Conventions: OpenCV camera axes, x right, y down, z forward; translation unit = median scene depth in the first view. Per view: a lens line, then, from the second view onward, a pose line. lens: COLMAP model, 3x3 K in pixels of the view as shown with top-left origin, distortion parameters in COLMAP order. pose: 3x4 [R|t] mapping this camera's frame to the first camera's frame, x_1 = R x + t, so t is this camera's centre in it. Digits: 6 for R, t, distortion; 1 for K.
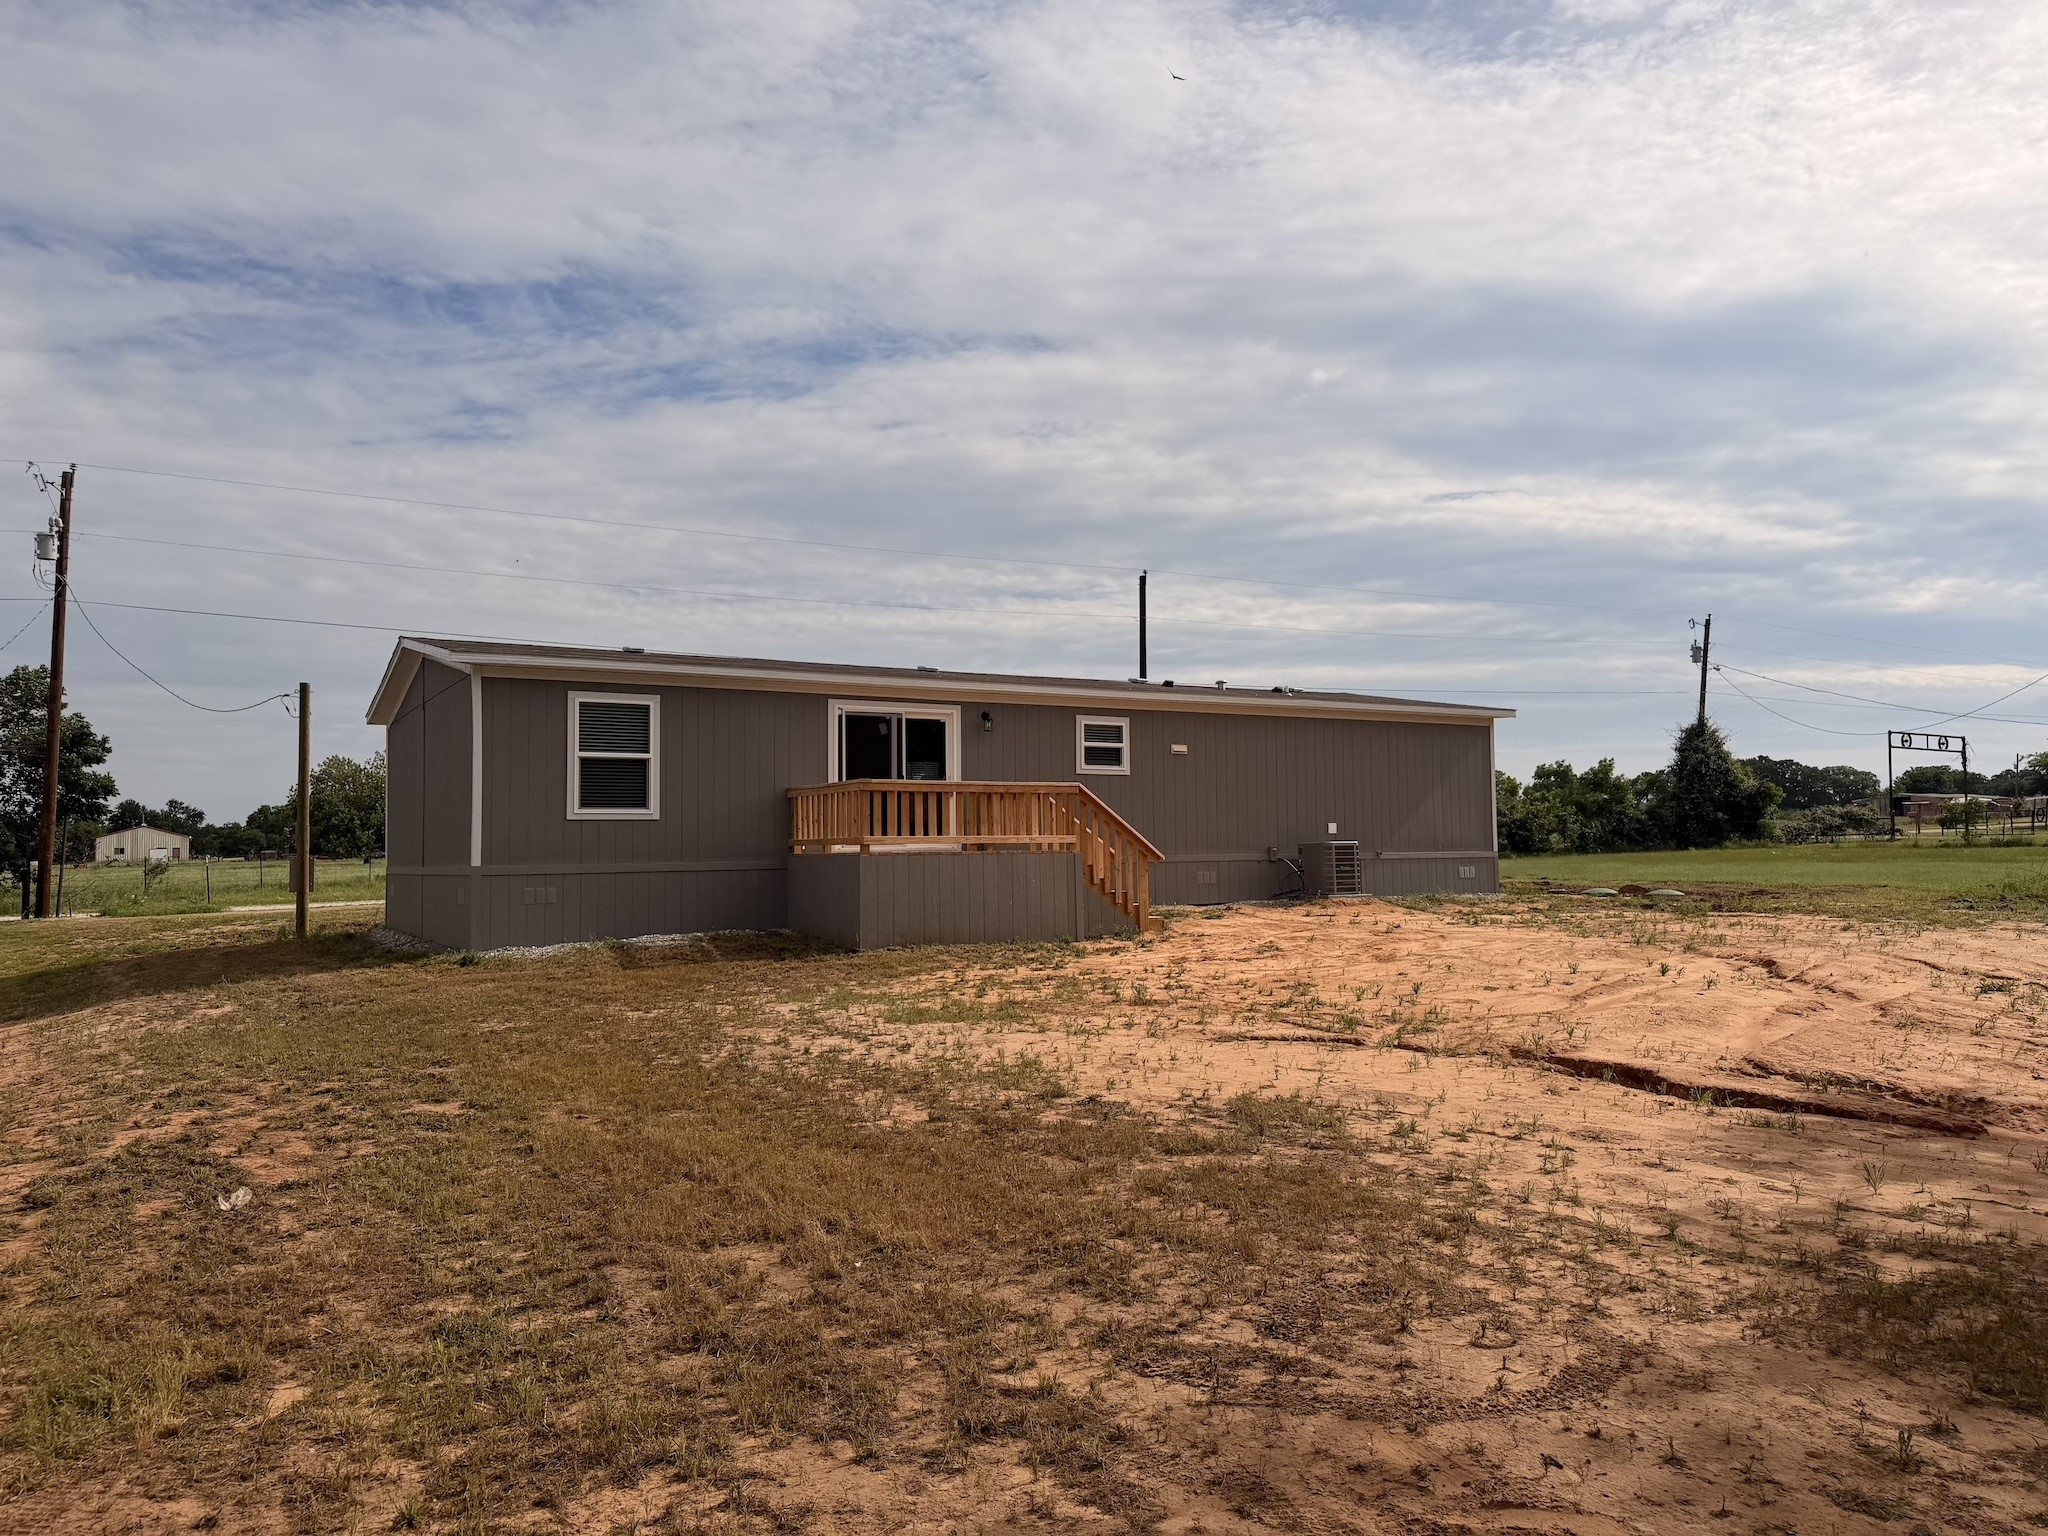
lens RADIAL K [[1420.2, 0, 1016.0], [0, 1420.2, 772.9], [0, 0, 1]] dist [0.052843, -0.039082]
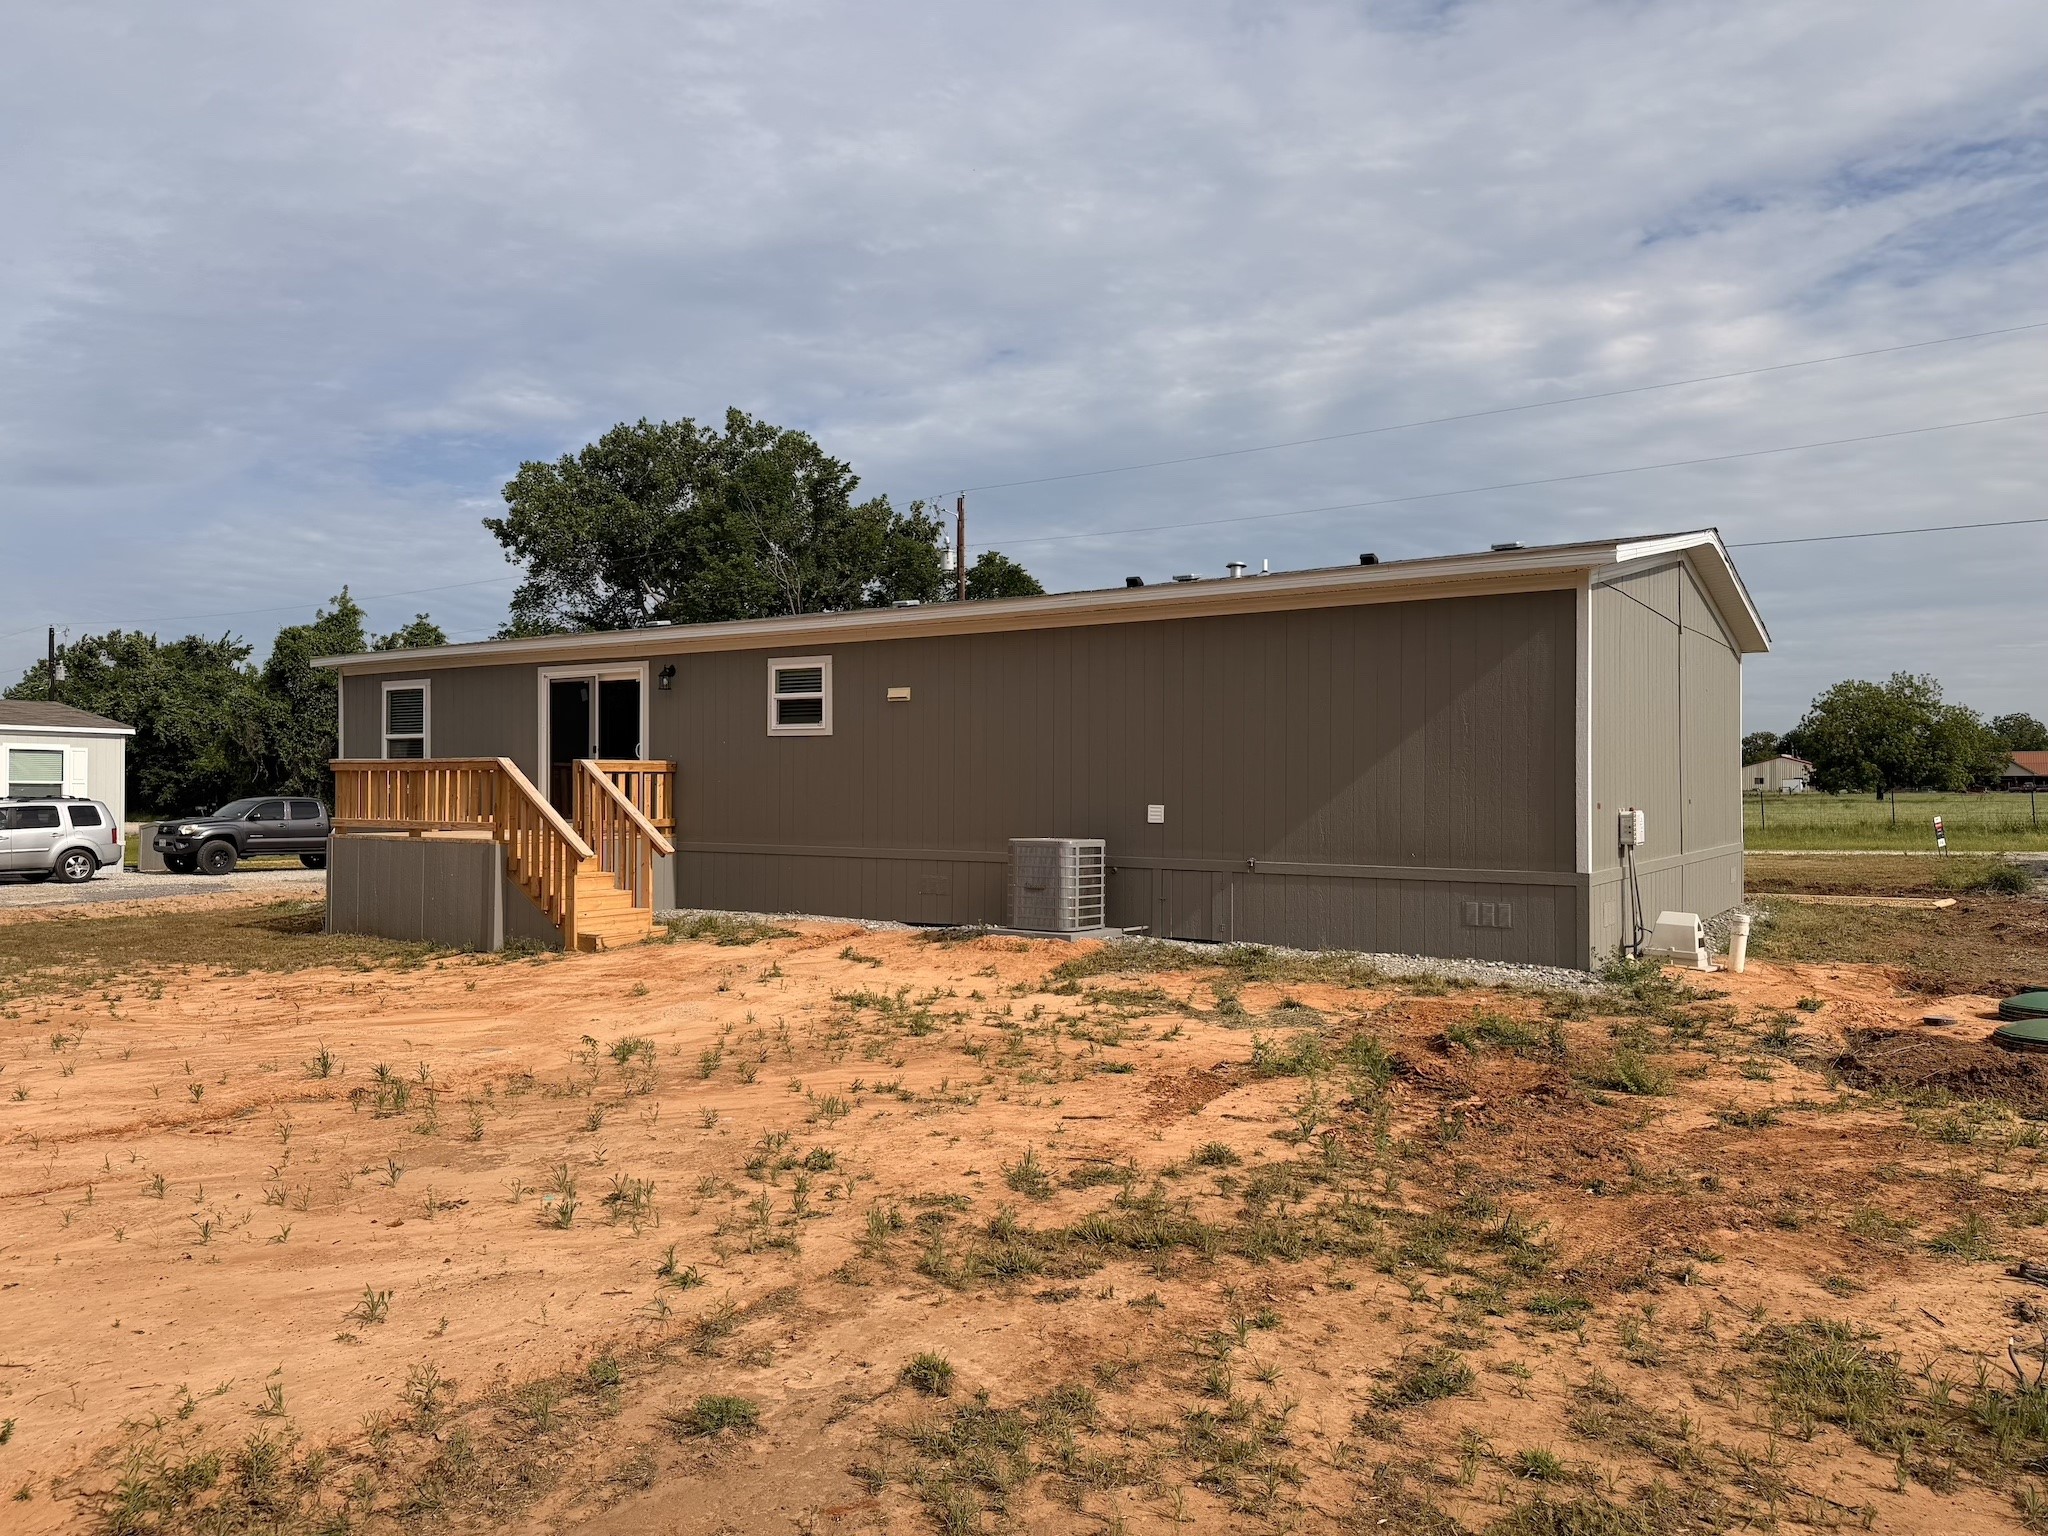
lens RADIAL K [[1420.2, 0, 1019.0], [0, 1420.2, 759.8], [0, 0, 1]] dist [0.052843, -0.039082]
pose [[0.468951, -0.004492, -0.883213, 0.765490], [0.040614, 0.999039, 0.016484, 0.005939], [0.882290, -0.043601, 0.468682, 0.750111]]
